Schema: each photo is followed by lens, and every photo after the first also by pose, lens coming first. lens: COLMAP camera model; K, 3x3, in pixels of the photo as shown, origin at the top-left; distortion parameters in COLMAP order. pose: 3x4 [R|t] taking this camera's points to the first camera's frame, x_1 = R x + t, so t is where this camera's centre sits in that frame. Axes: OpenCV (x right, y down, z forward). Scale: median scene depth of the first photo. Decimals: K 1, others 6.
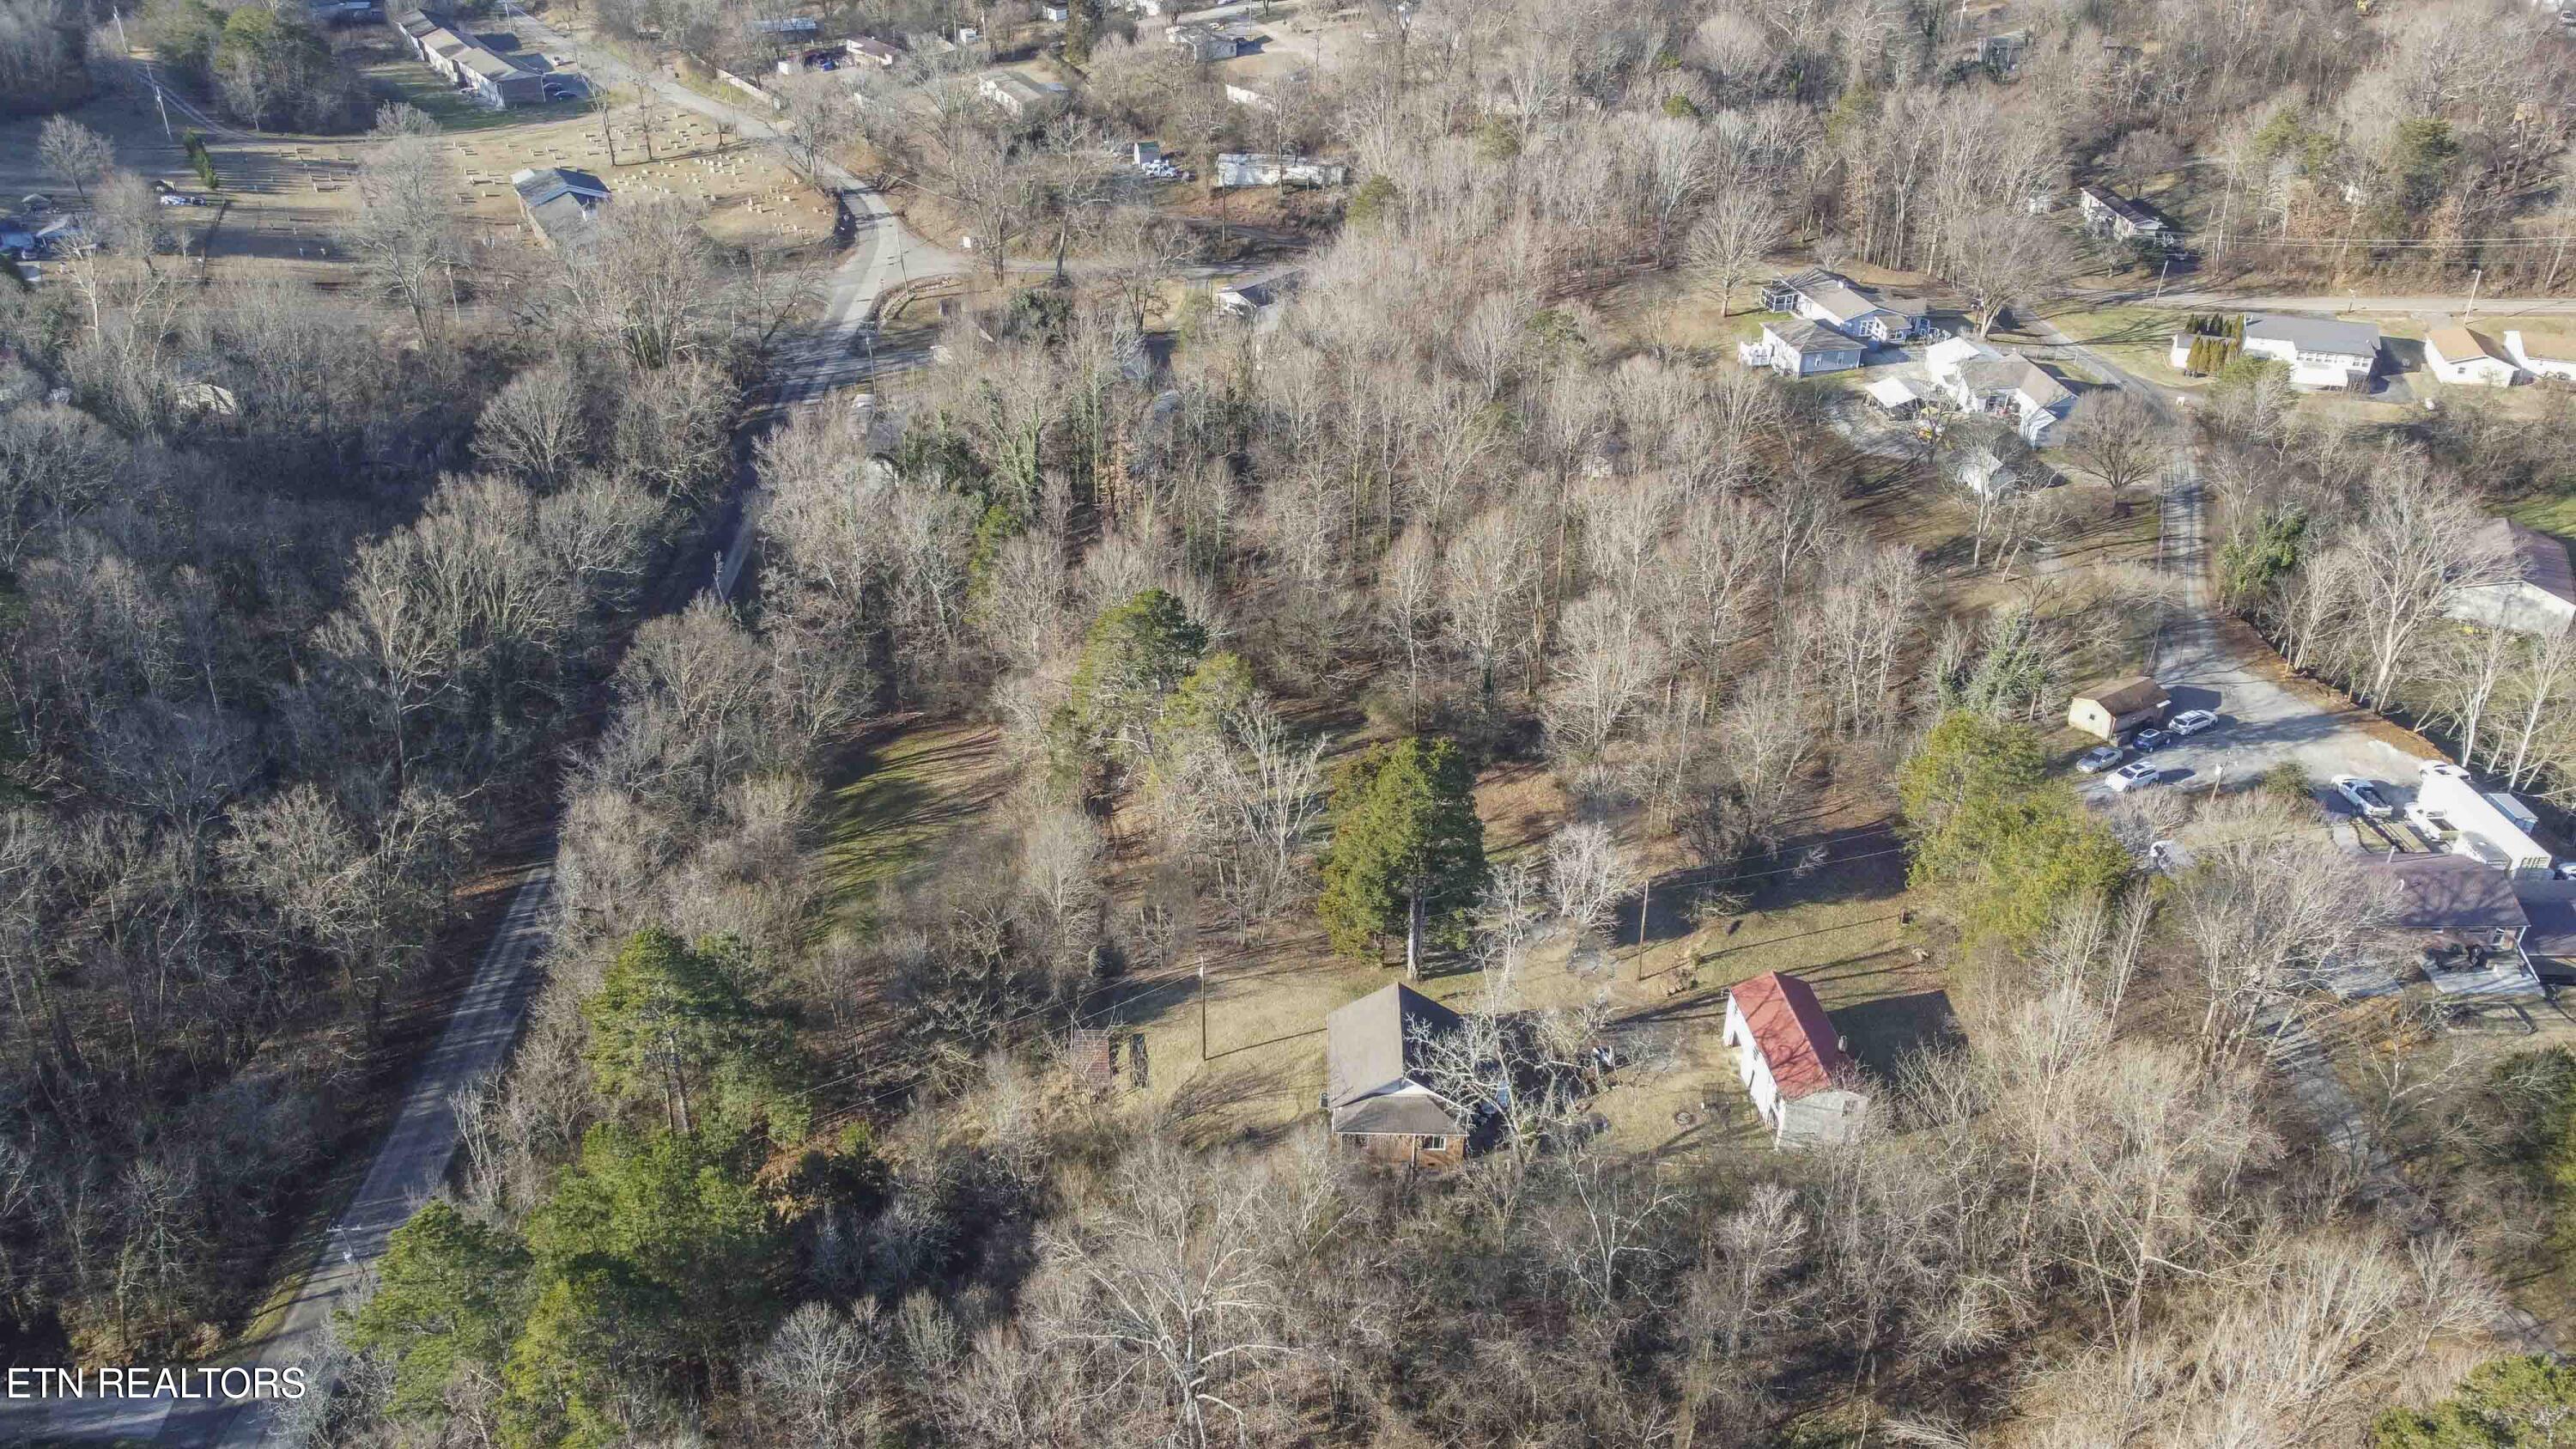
lens RADIAL K [[1912.5, 0, 1286.9], [0, 1912.5, 736.0], [0, 0, 1]] dist [0.004868, 0.001161]
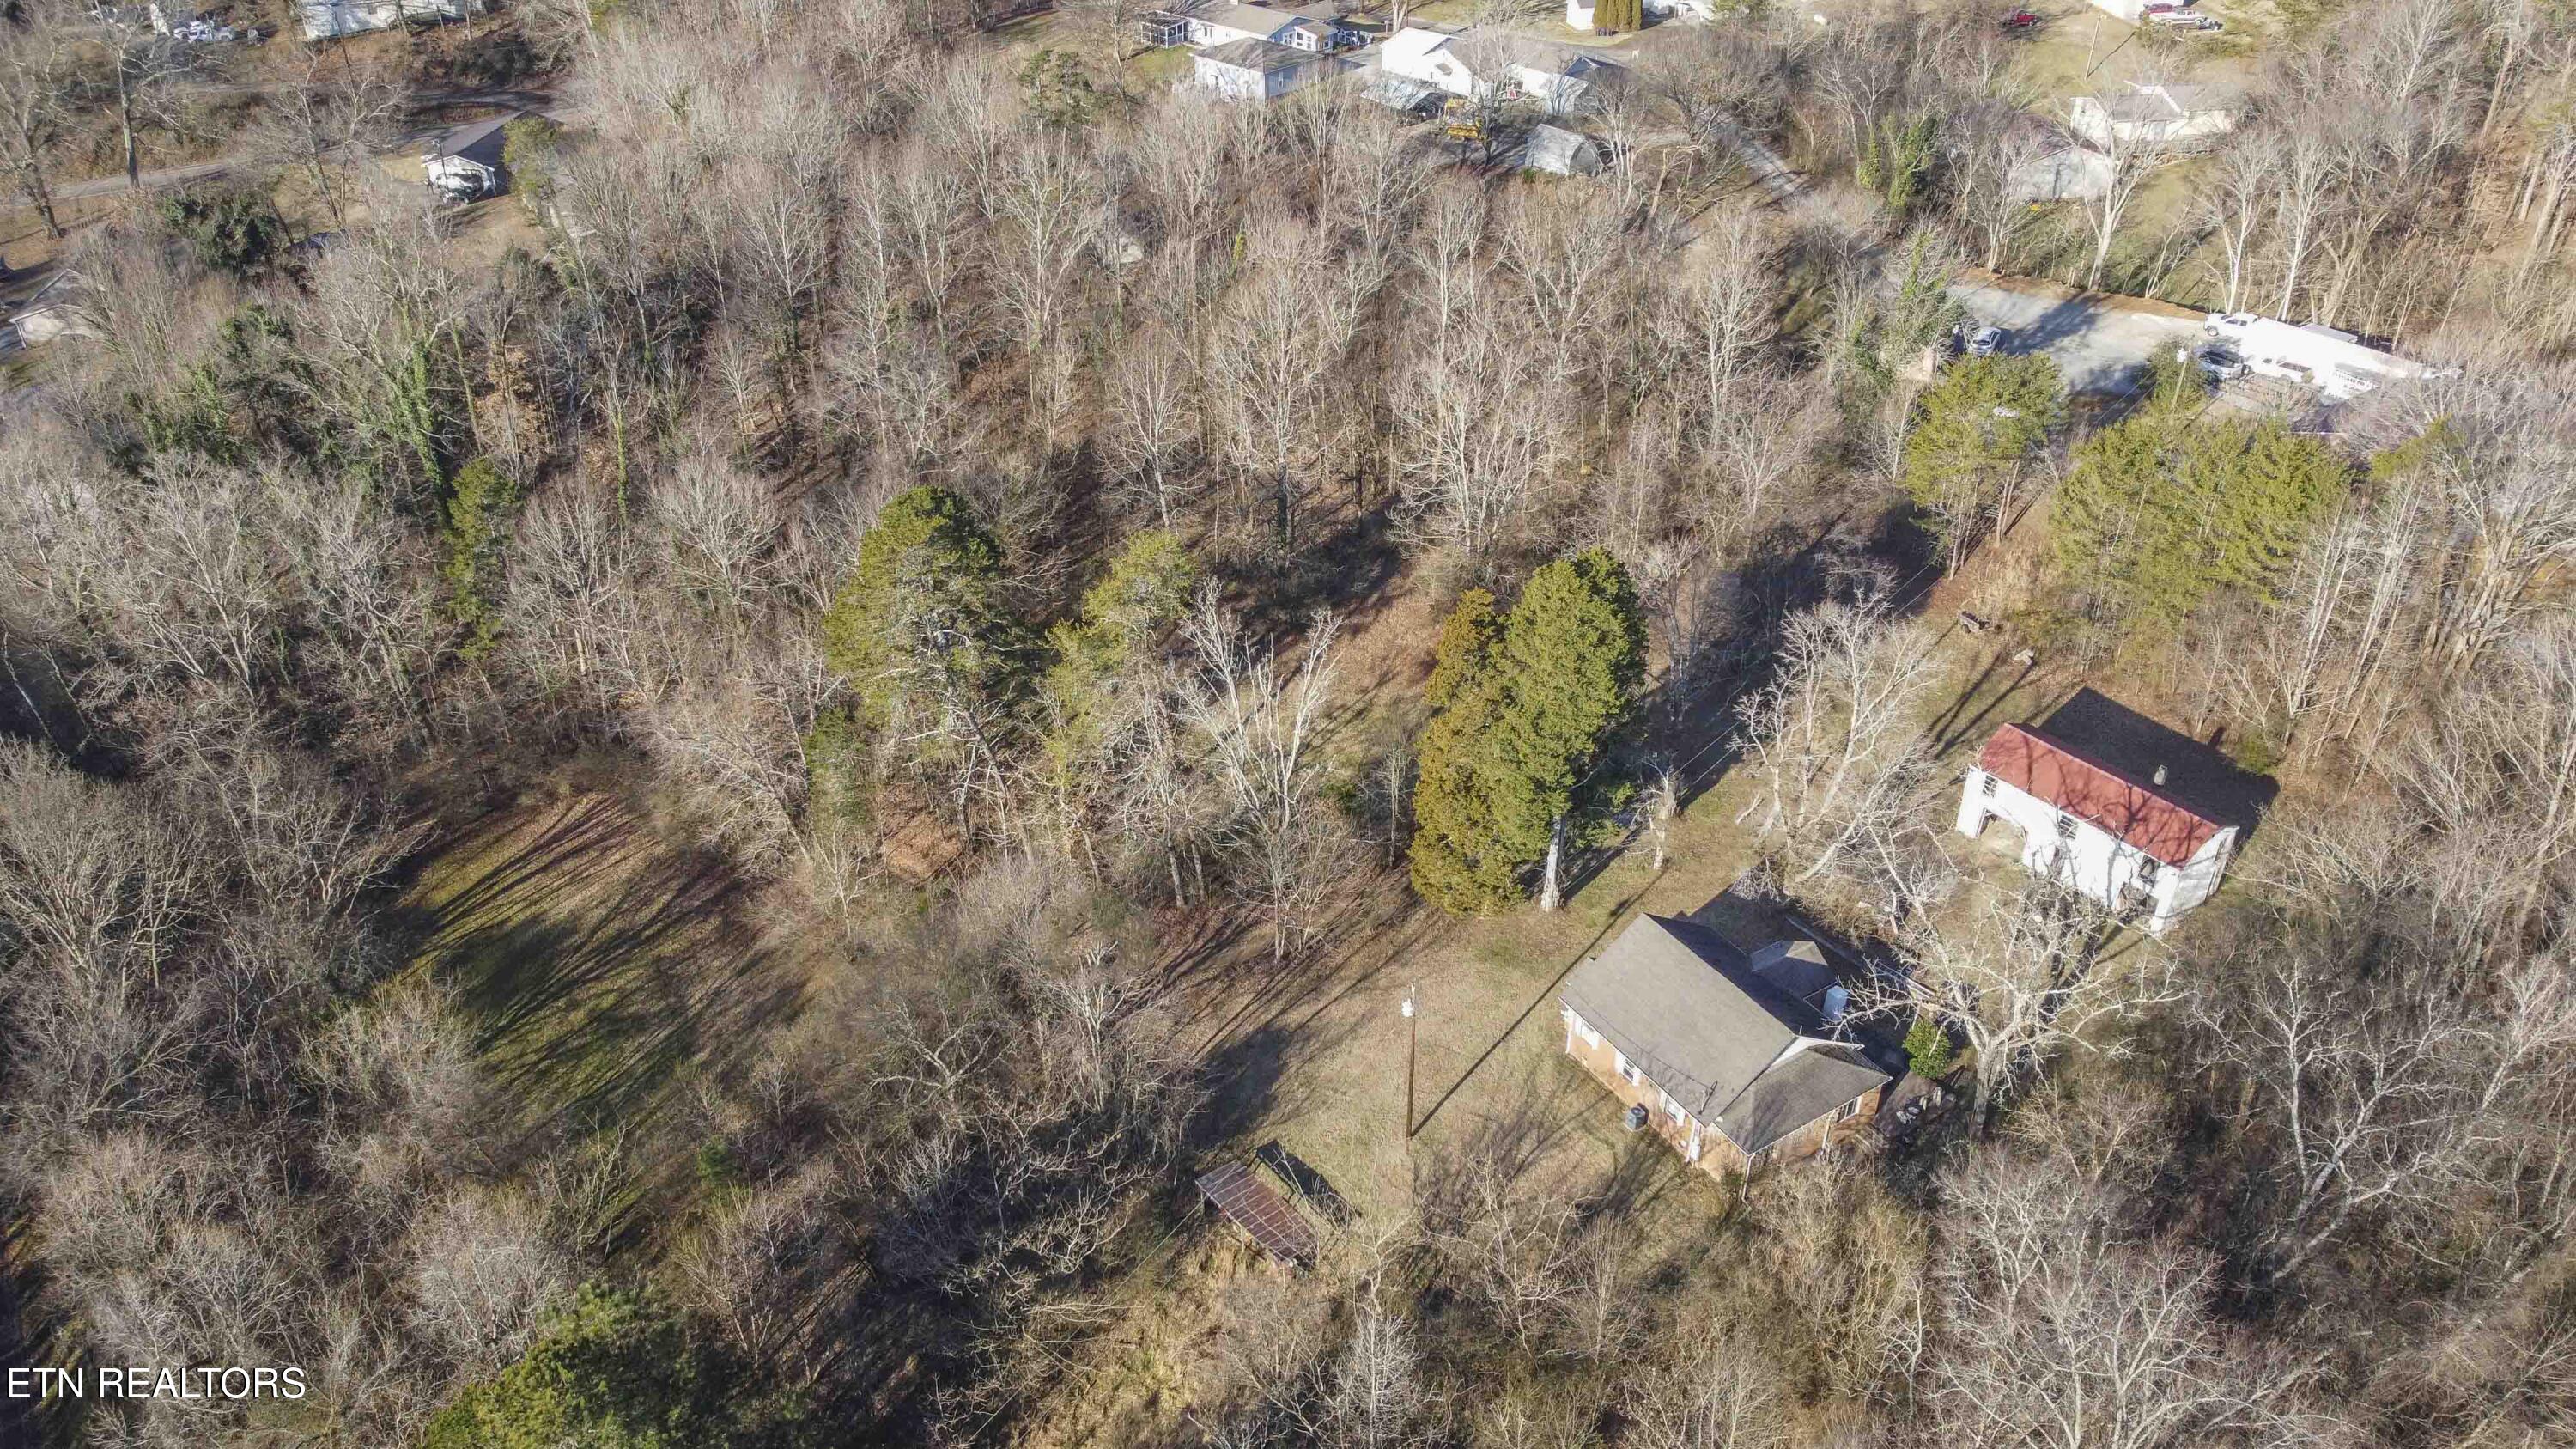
lens RADIAL K [[1912.5, 0, 1298.7], [0, 1912.5, 734.6], [0, 0, 1]] dist [0.004868, 0.001161]
pose [[0.835642, -0.318598, 0.447435, -0.158548], [0.291437, 0.947649, 0.130481, -0.026741], [-0.465583, 0.021364, 0.884747, 0.221775]]
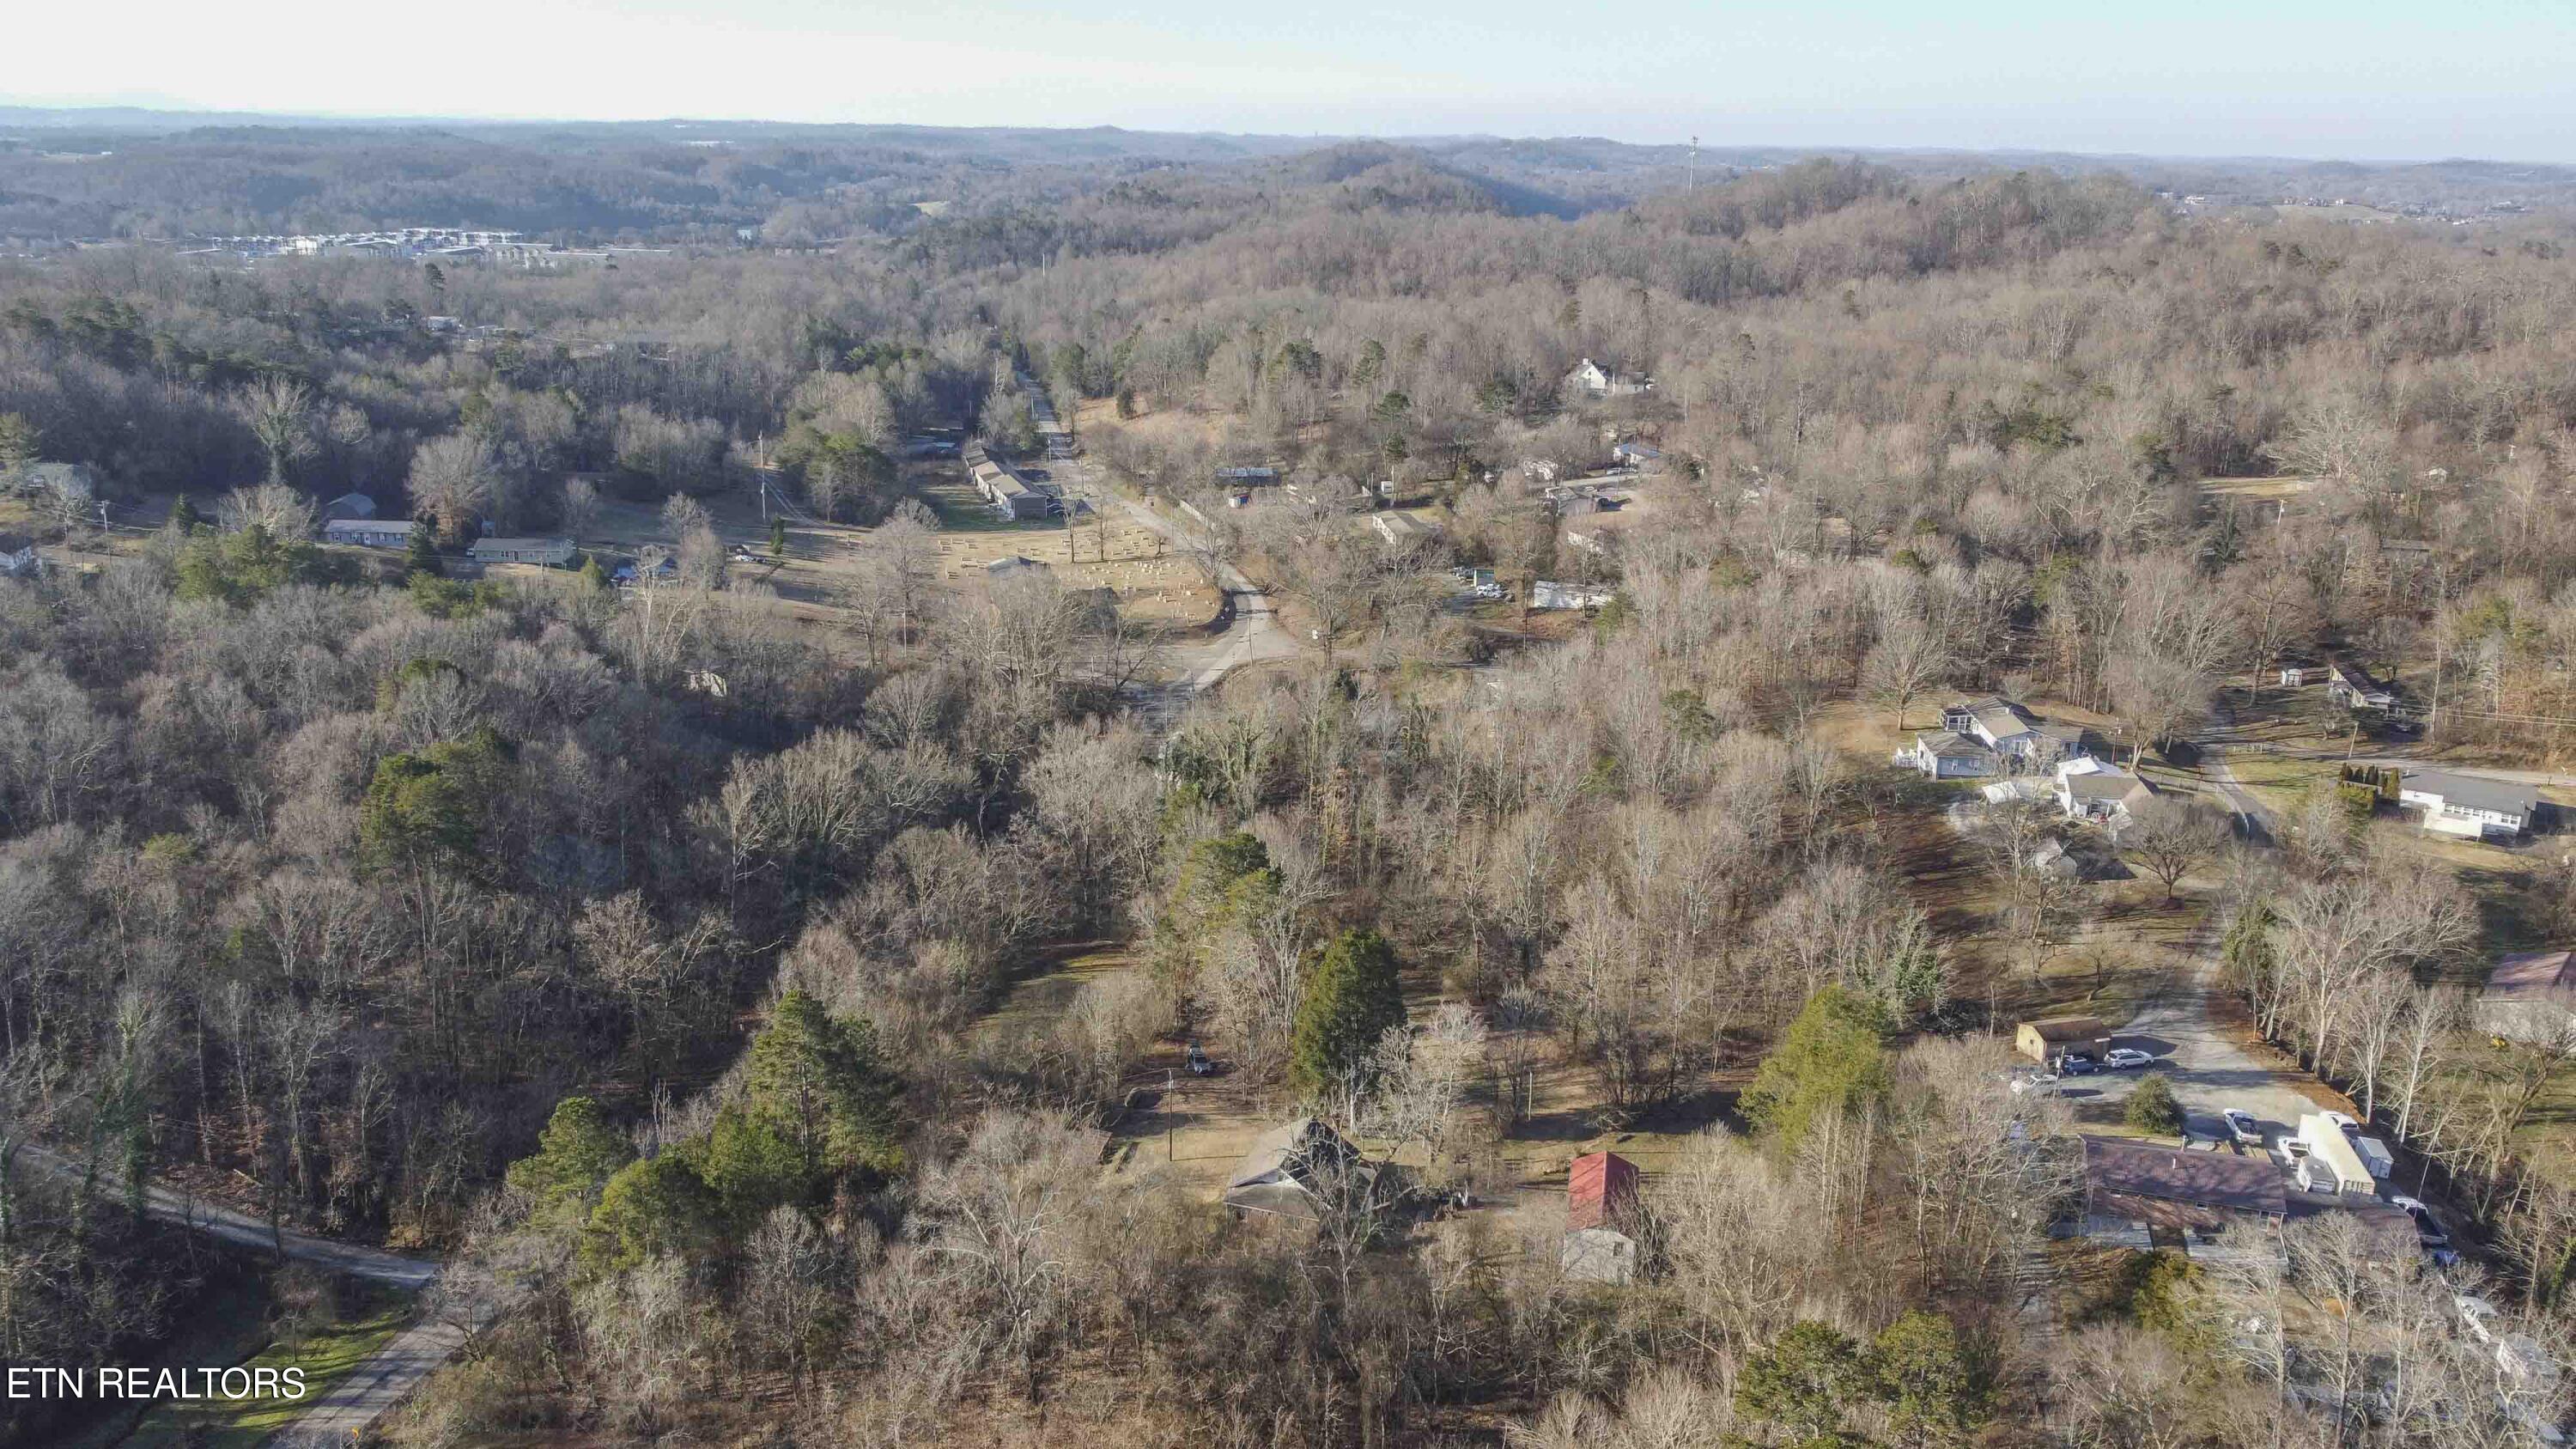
lens RADIAL K [[1912.5, 0, 1290.3], [0, 1912.5, 720.4], [0, 0, 1]] dist [0.004868, 0.001161]
pose [[0.956999, 0.089312, -0.276002, 0.182342], [-0.155167, 0.961479, -0.226894, 0.081719], [0.245106, 0.259964, 0.933992, -0.134239]]
